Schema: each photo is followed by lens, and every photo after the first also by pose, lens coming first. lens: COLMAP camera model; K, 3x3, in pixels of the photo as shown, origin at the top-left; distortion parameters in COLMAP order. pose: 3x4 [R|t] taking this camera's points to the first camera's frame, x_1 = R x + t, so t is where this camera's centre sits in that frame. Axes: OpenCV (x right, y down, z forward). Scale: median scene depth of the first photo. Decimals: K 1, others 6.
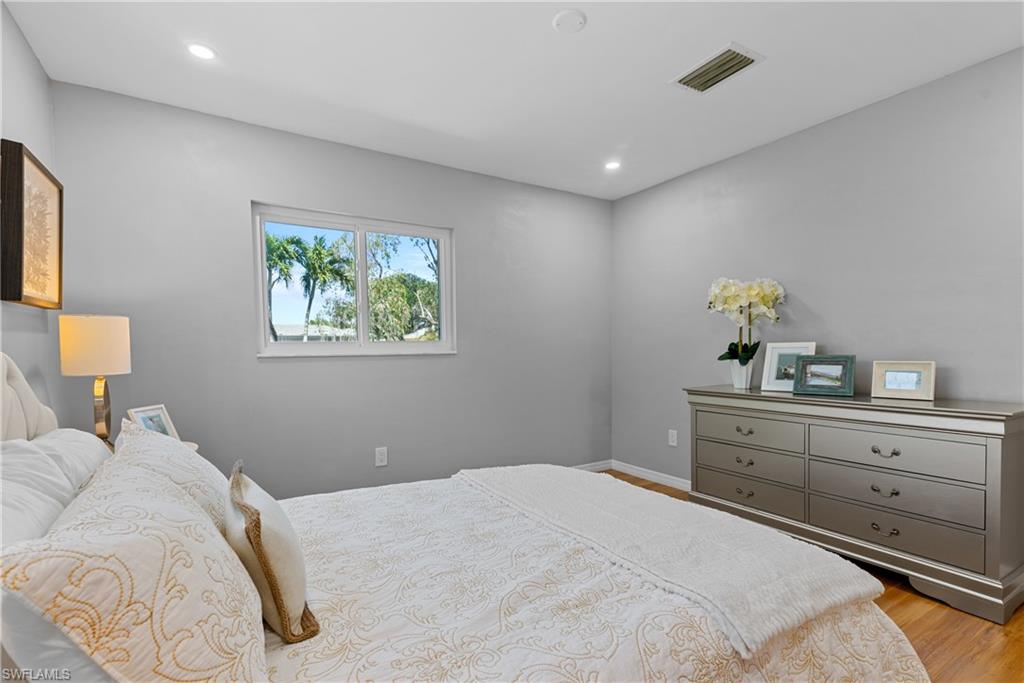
lens RADIAL K [[472.0, 0, 527.8], [0, 472.0, 362.7], [0, 0, 1]] dist [0.028367, -0.000126]
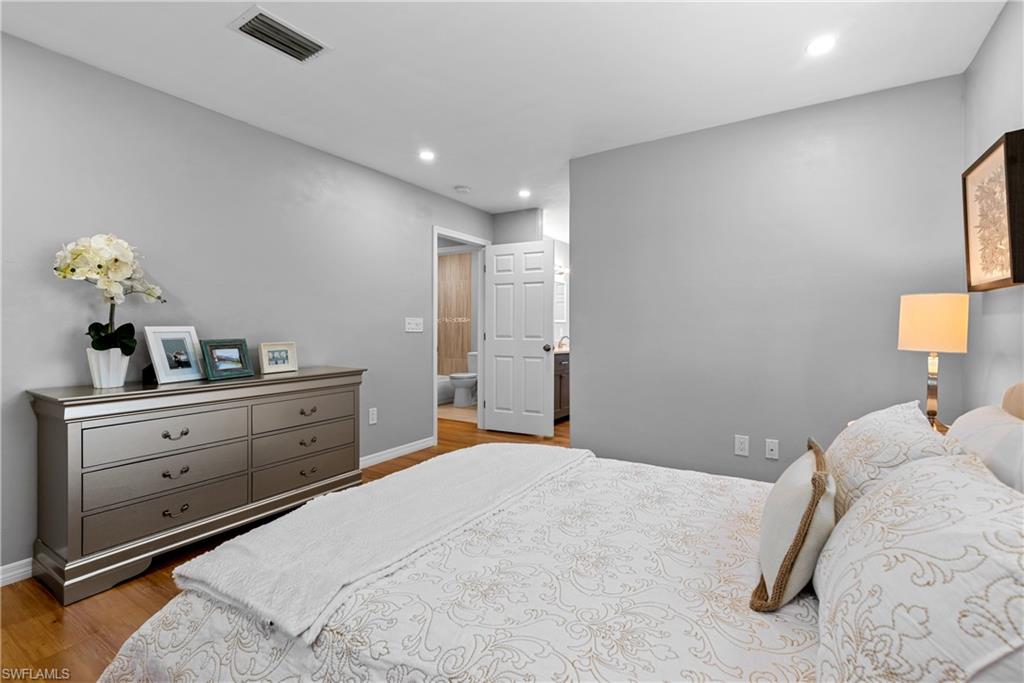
lens RADIAL K [[454.8, 0, 518.9], [0, 454.8, 320.9], [0, 0, 1]] dist [-0.013063, -0.000096]
pose [[-0.449878, 0.035996, 0.892364, -0.513904], [0.040937, 0.998968, -0.019658, -0.010301], [-0.892151, 0.027687, -0.450888, 0.860873]]
